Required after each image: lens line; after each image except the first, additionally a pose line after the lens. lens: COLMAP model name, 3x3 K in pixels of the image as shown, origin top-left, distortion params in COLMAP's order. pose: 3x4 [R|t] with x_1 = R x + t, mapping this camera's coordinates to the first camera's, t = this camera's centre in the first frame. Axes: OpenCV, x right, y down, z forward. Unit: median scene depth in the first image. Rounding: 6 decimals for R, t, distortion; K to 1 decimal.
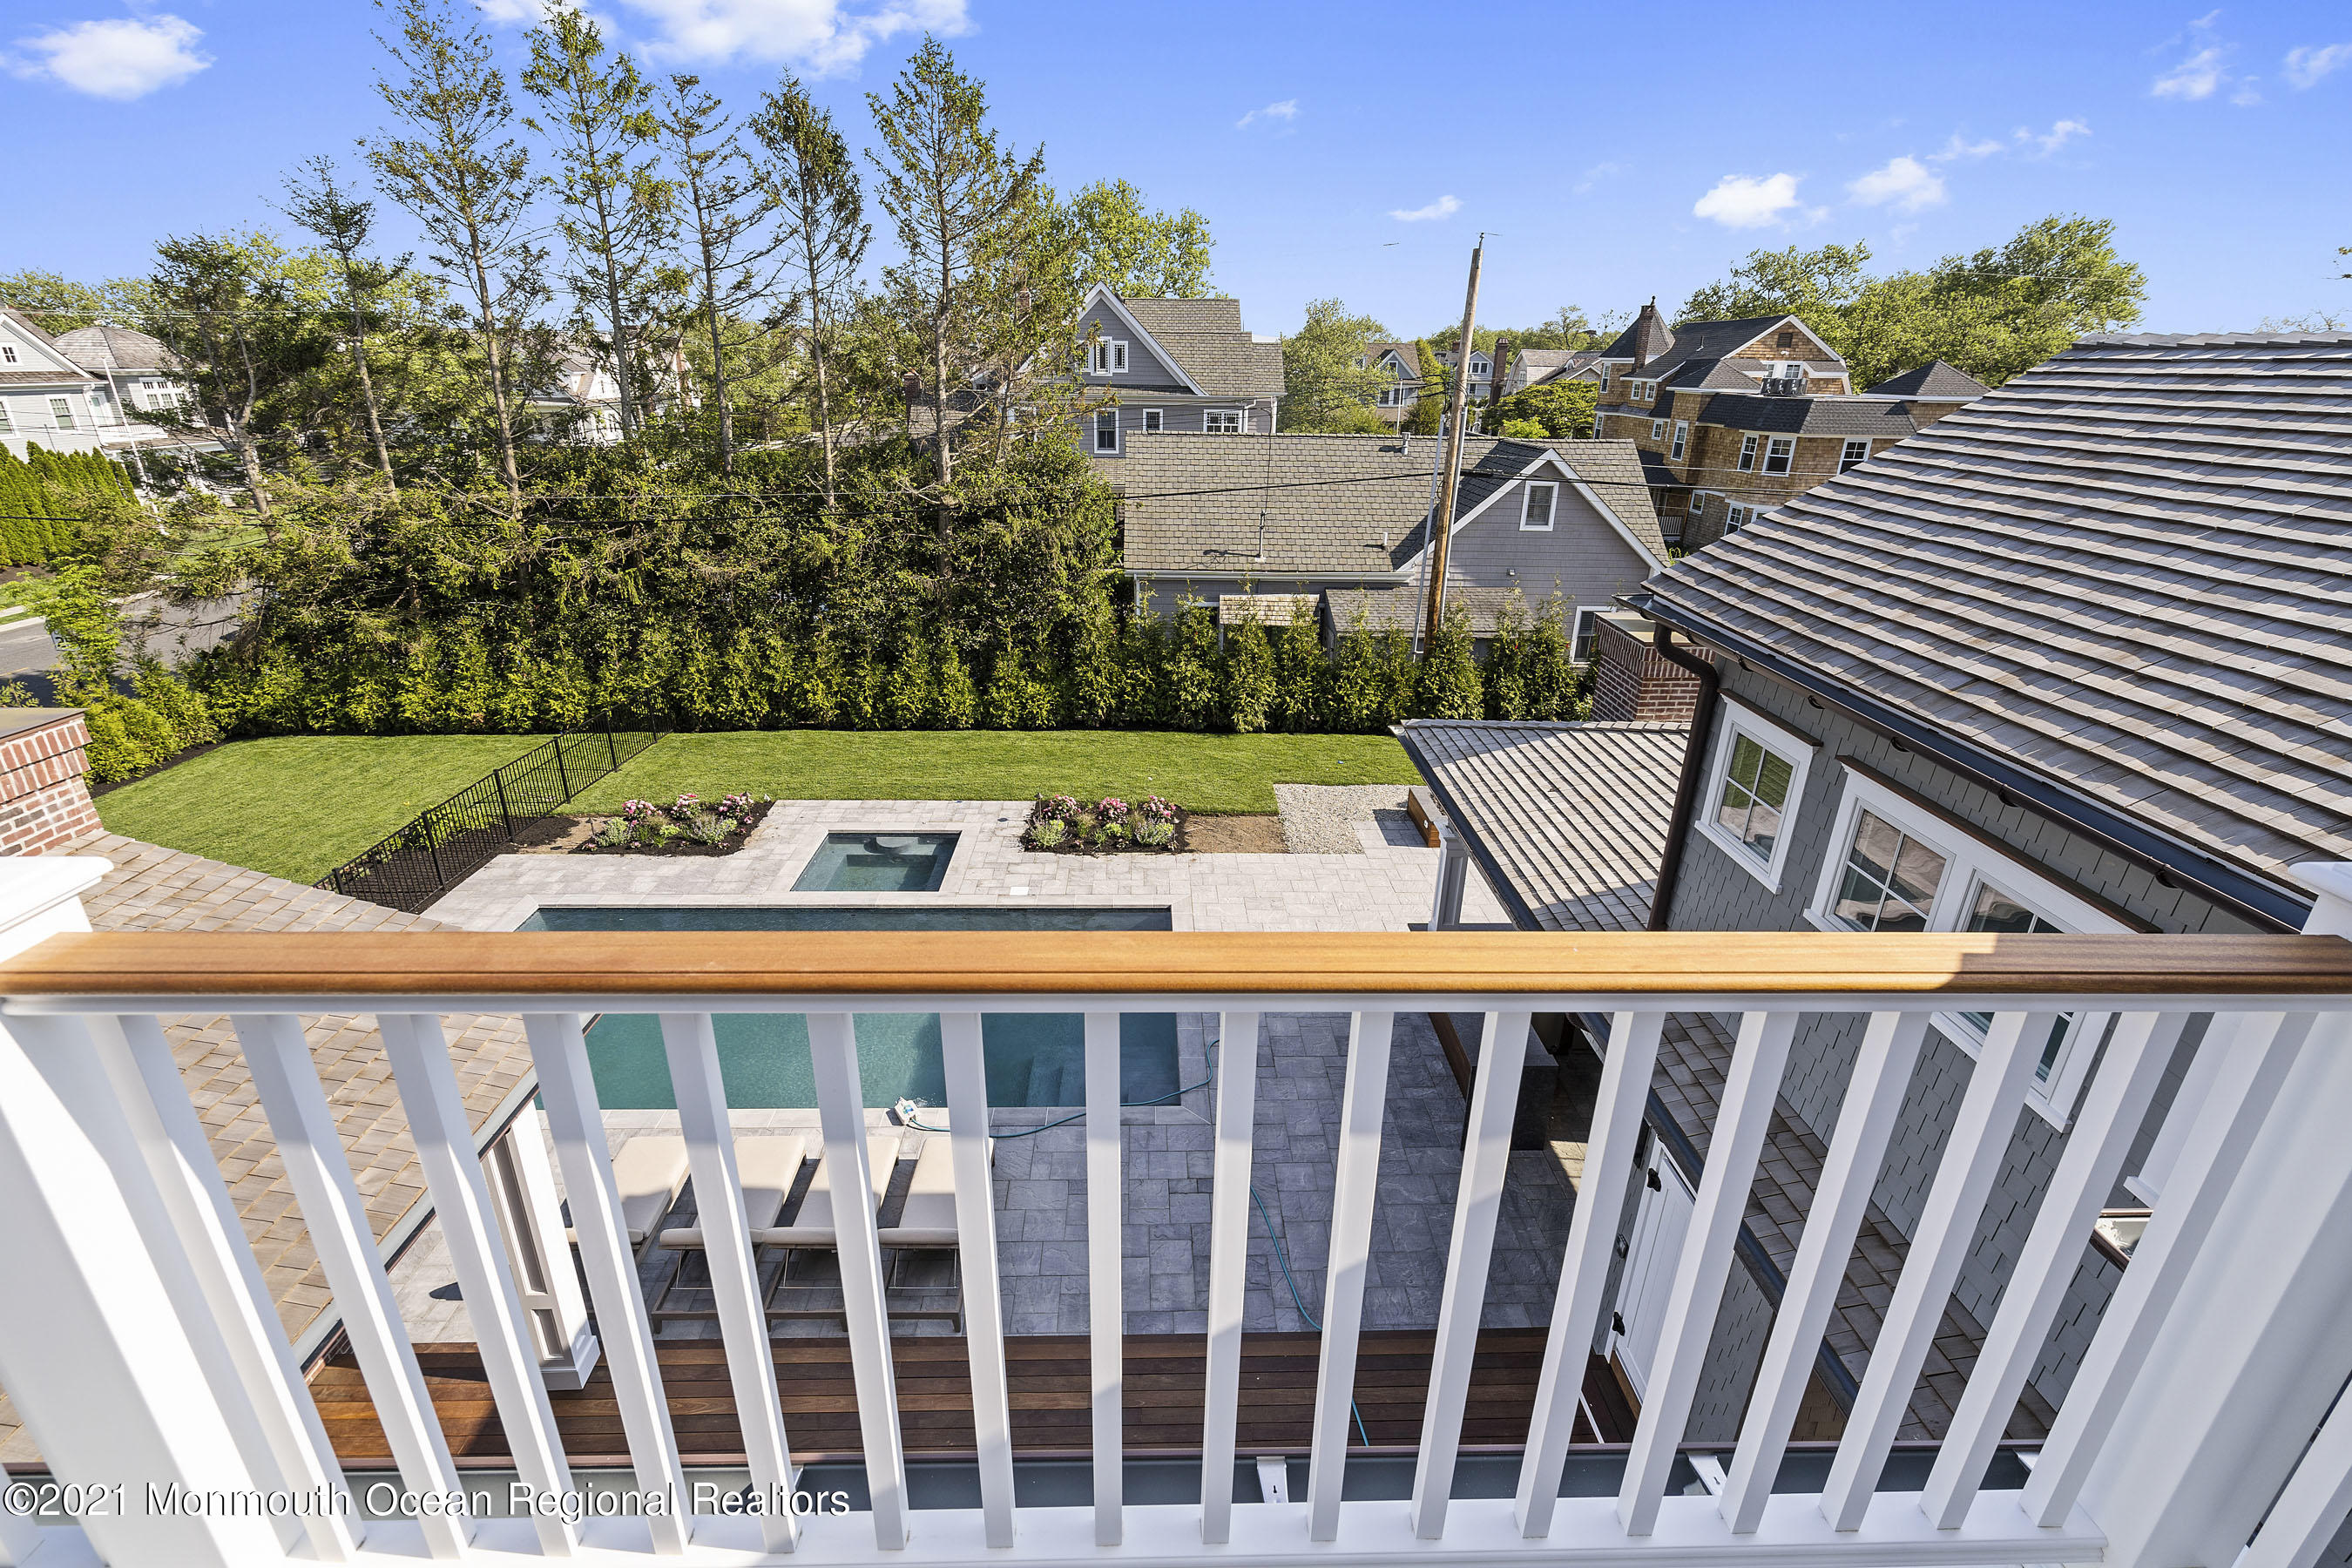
lens RADIAL K [[1064.3, 0, 1172.8], [0, 1064.3, 784.6], [0, 0, 1]] dist [-0.010093, 0.002926]
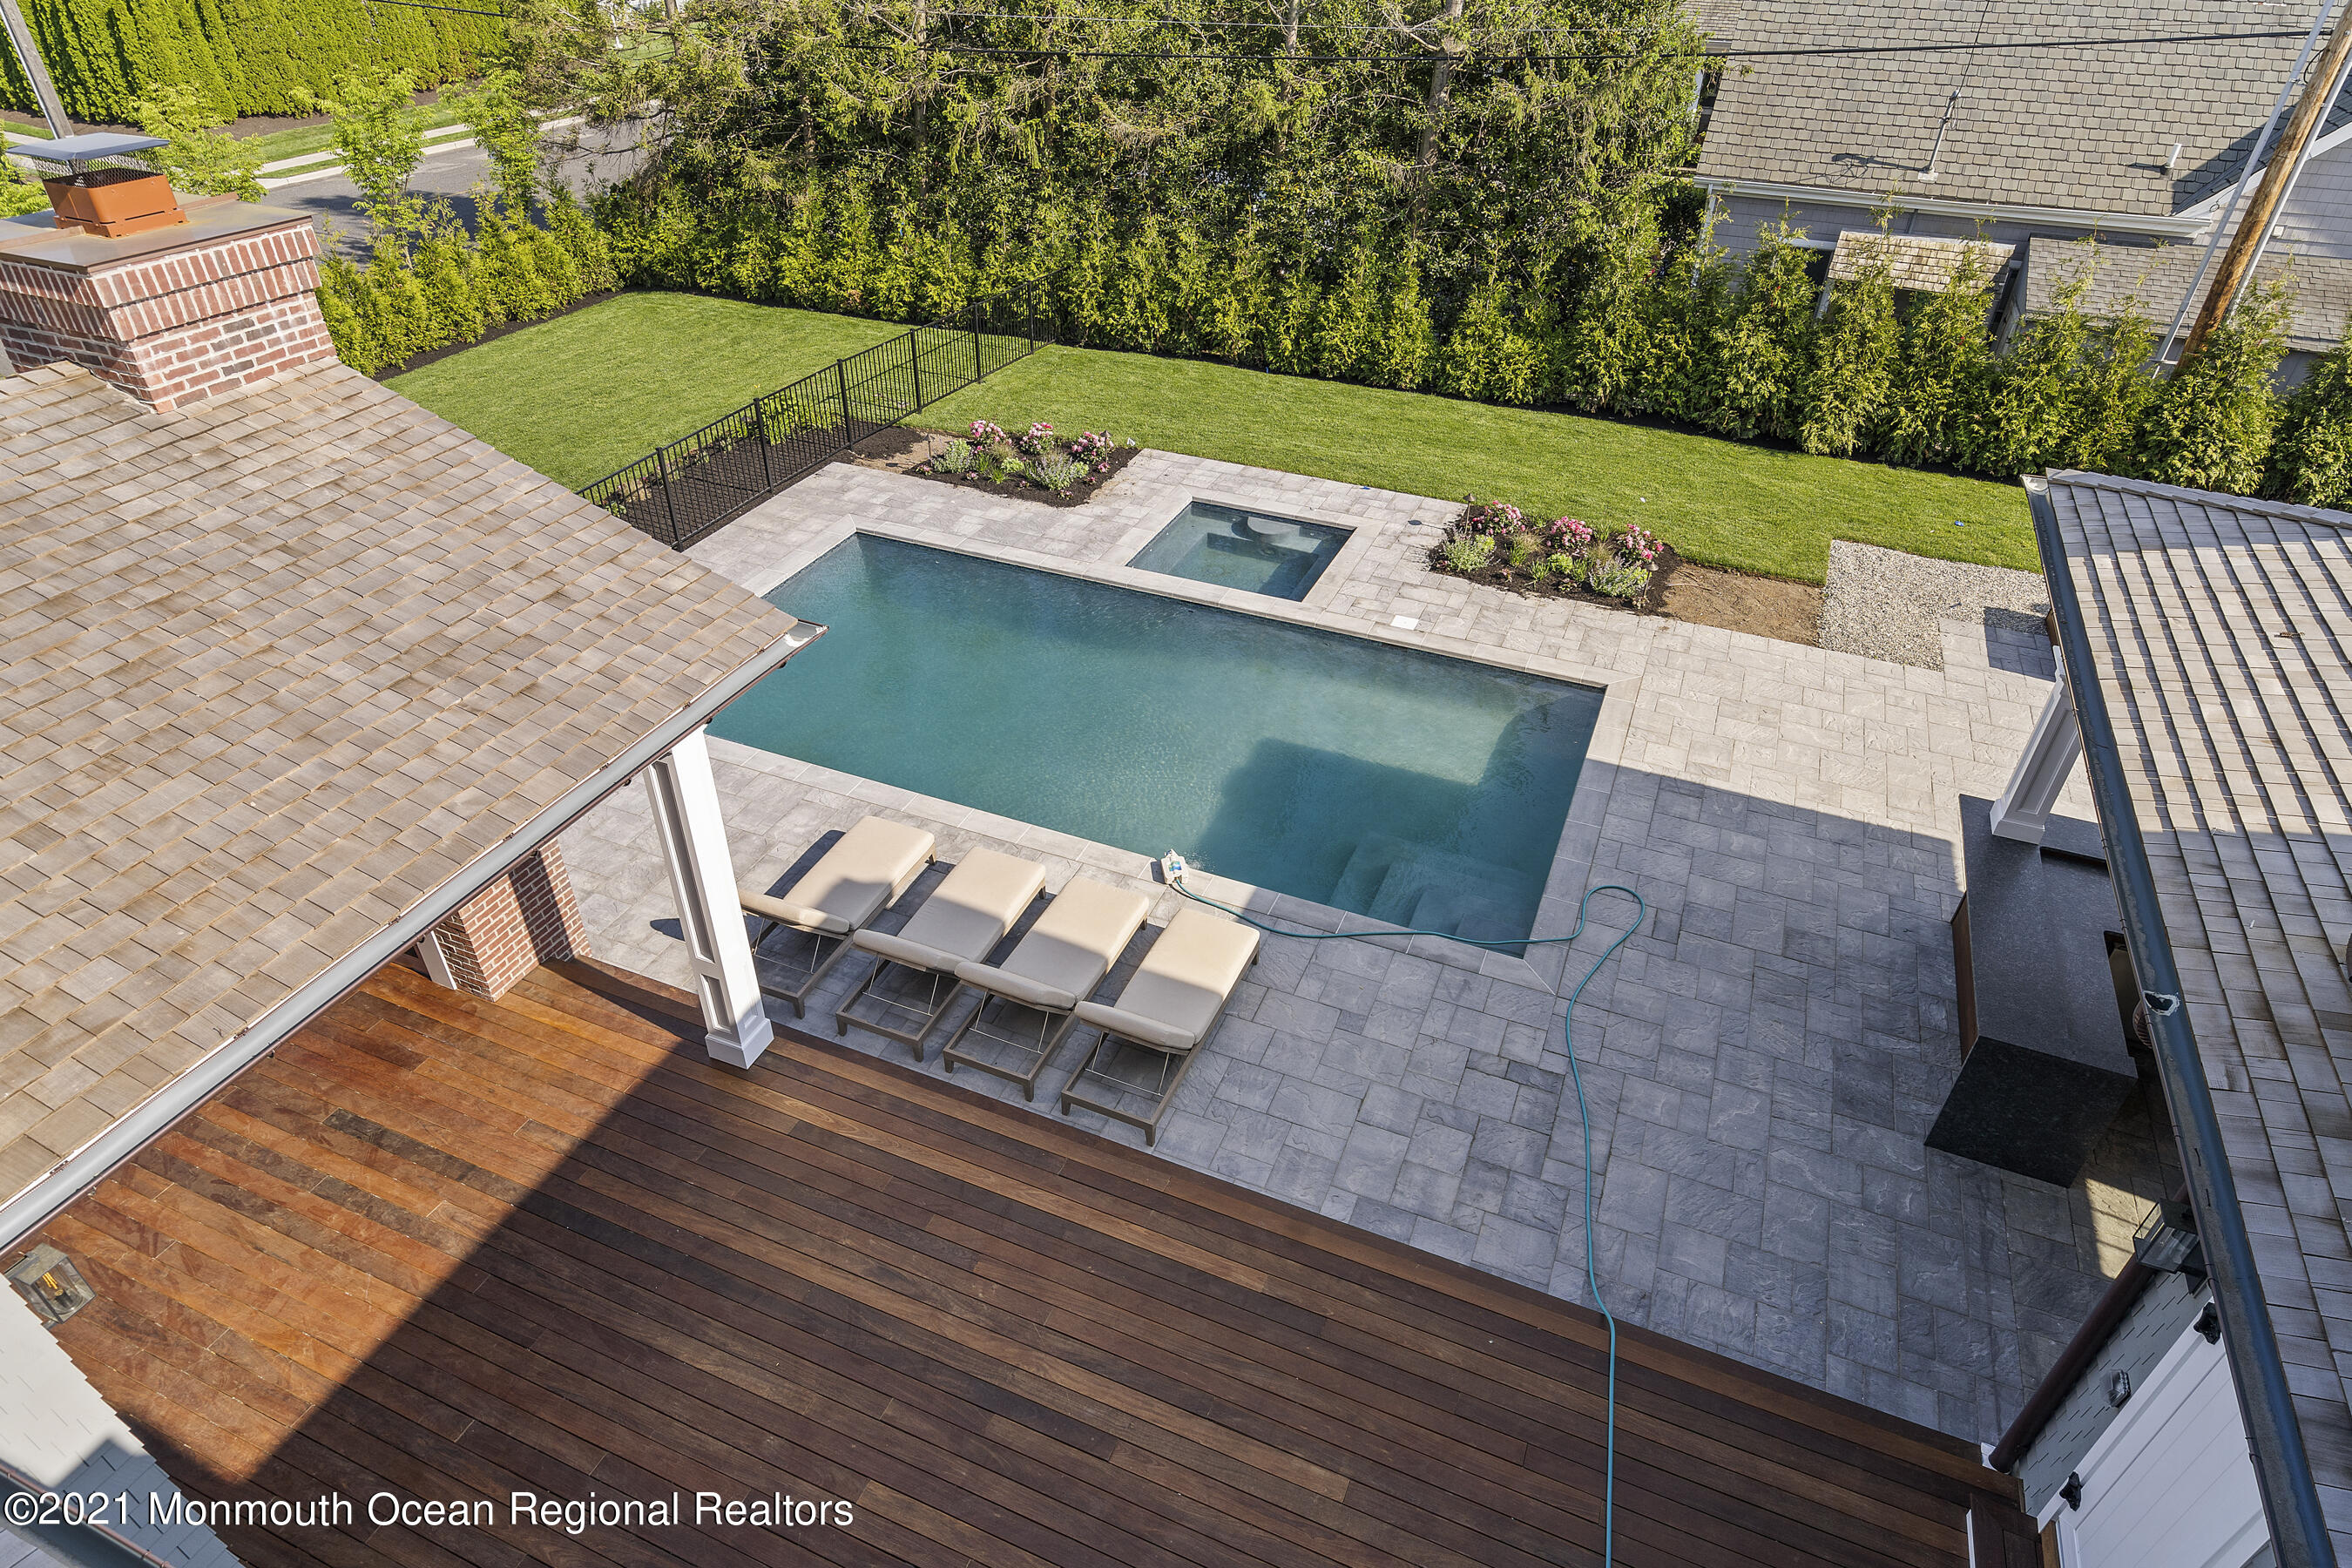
lens RADIAL K [[1342.8, 0, 1168.2], [0, 1342.8, 787.0], [0, 0, 1]] dist [0.002976, 0.003910]
pose [[0.908343, 0.240474, -0.342178, 0.126875], [-0.155232, 0.953574, 0.258069, -0.015671], [0.388351, -0.181298, 0.903501, 0.171745]]
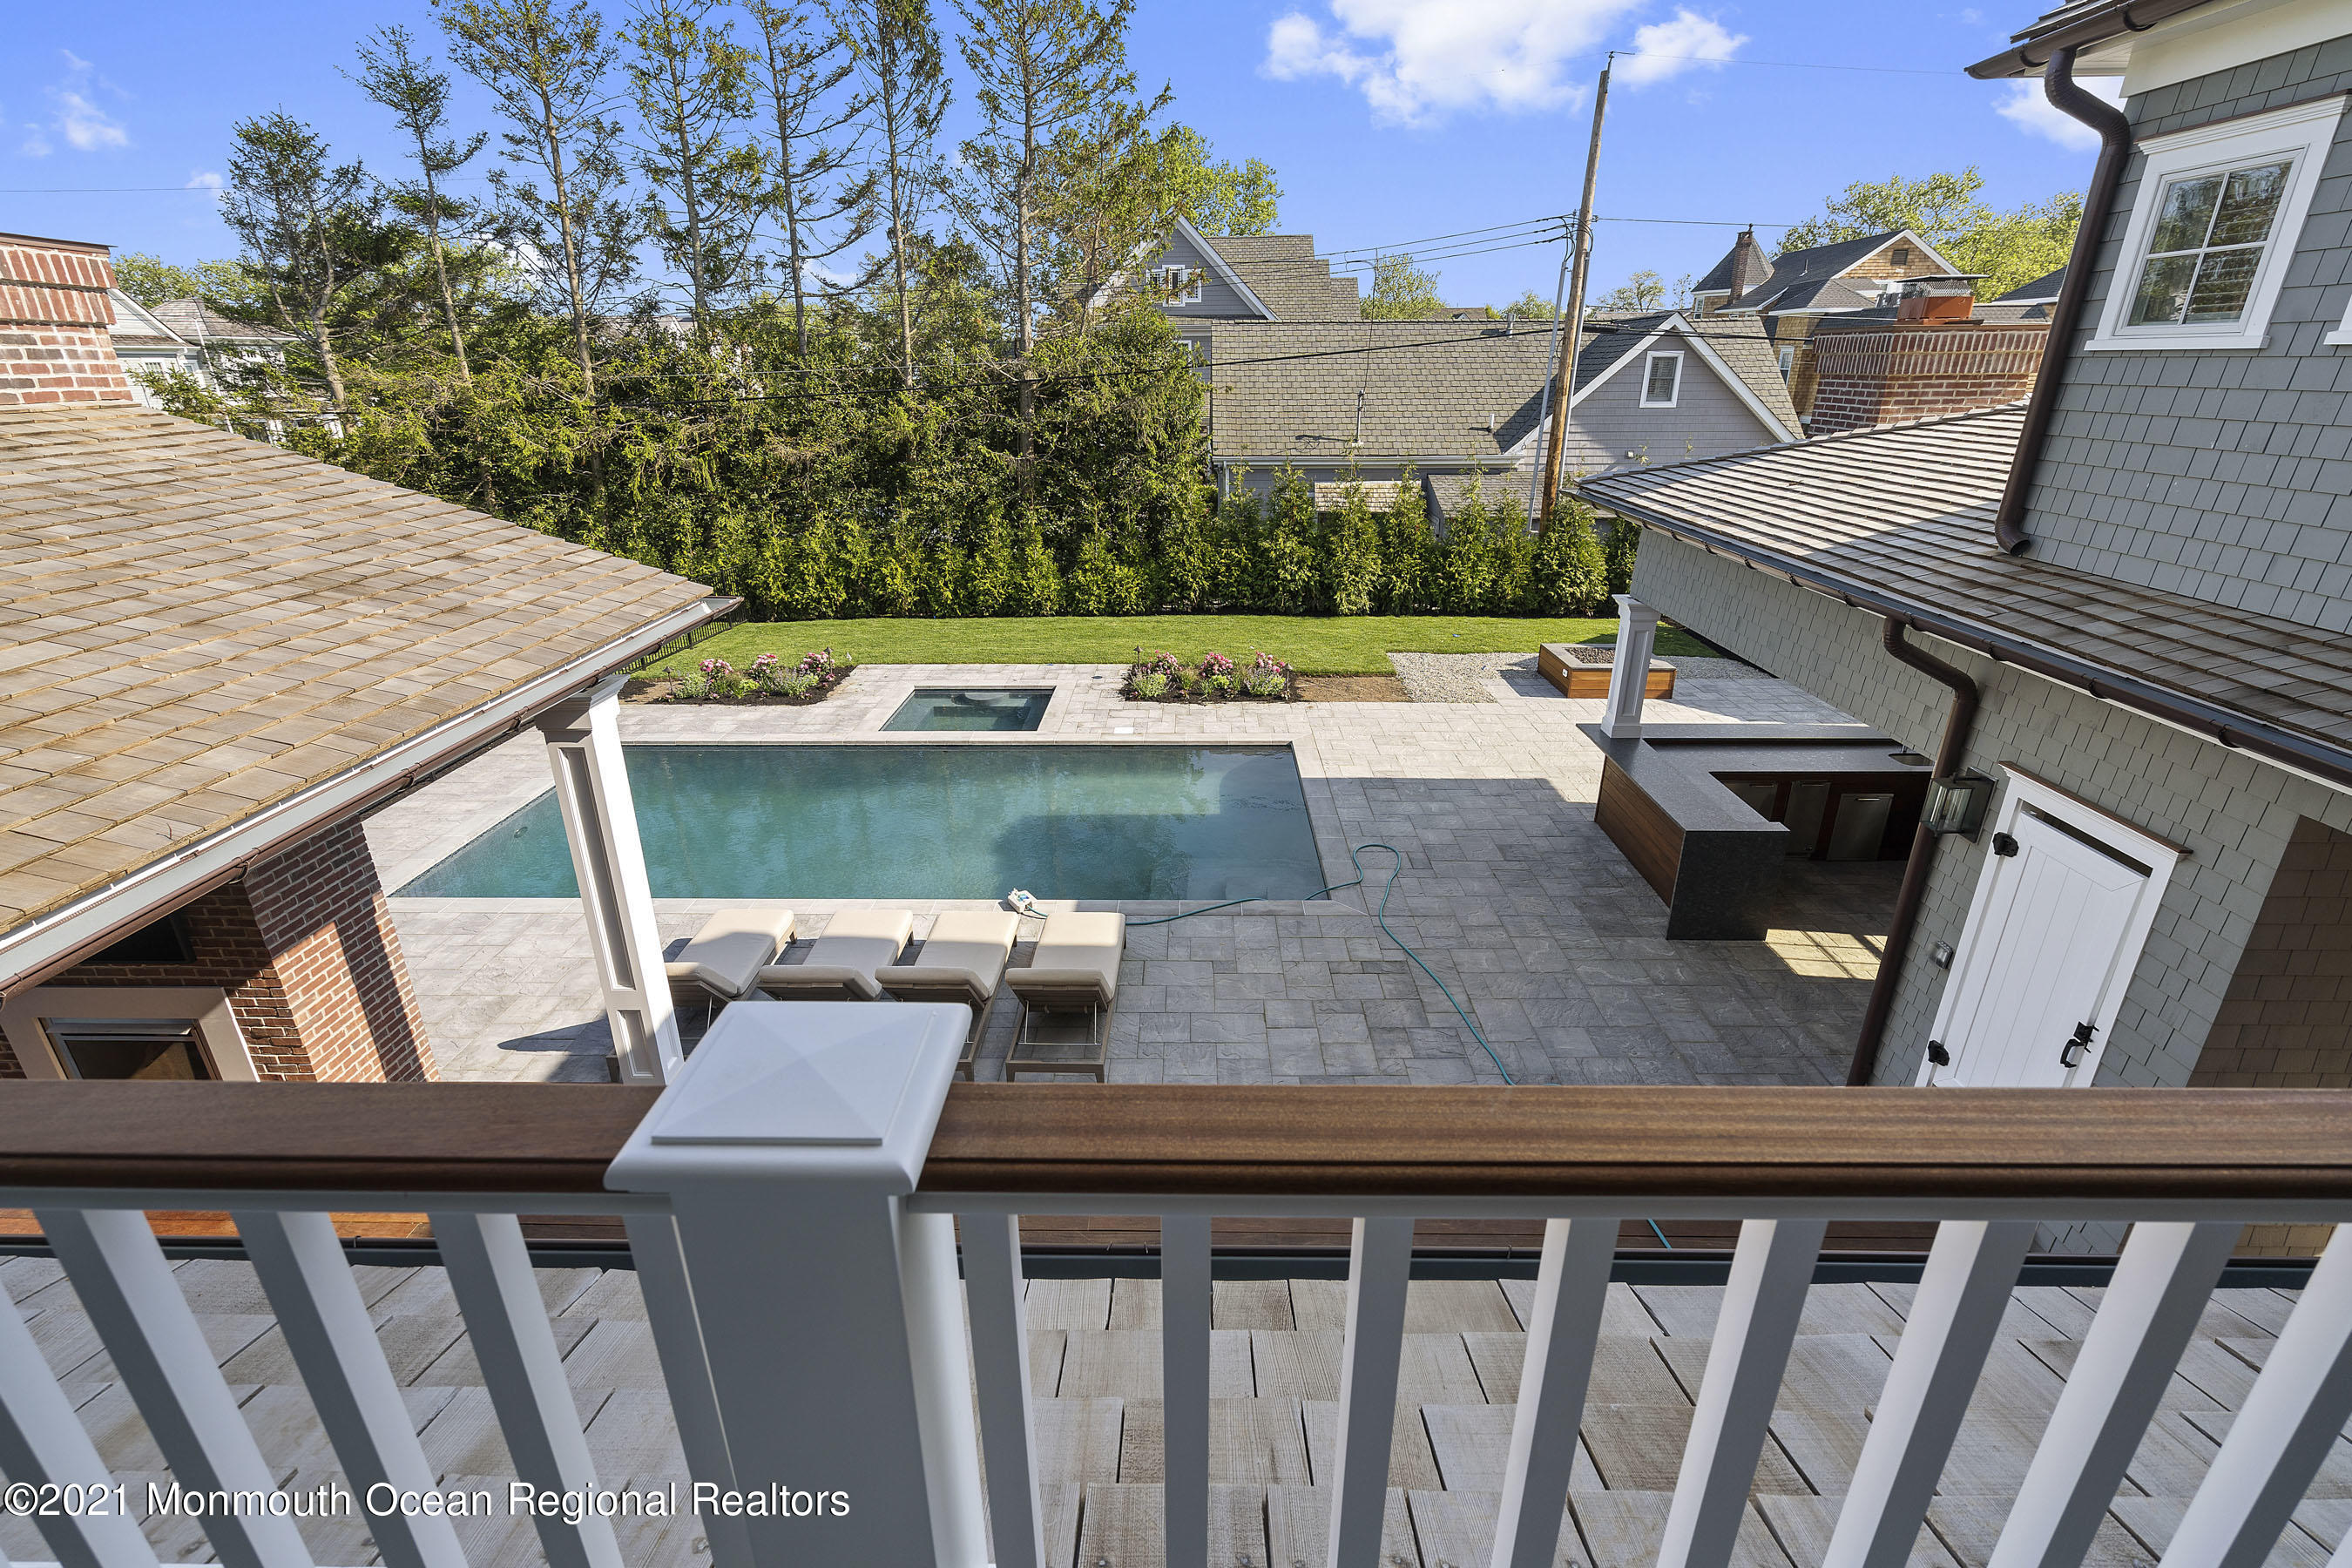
lens RADIAL K [[1064.3, 0, 1163.9], [0, 1064.3, 795.9], [0, 0, 1]] dist [-0.010093, 0.002926]
pose [[0.998486, -0.002789, -0.054939, -0.141608], [0.002611, 0.999991, -0.003314, 0.379346], [0.054948, 0.003166, 0.998484, 0.203792]]
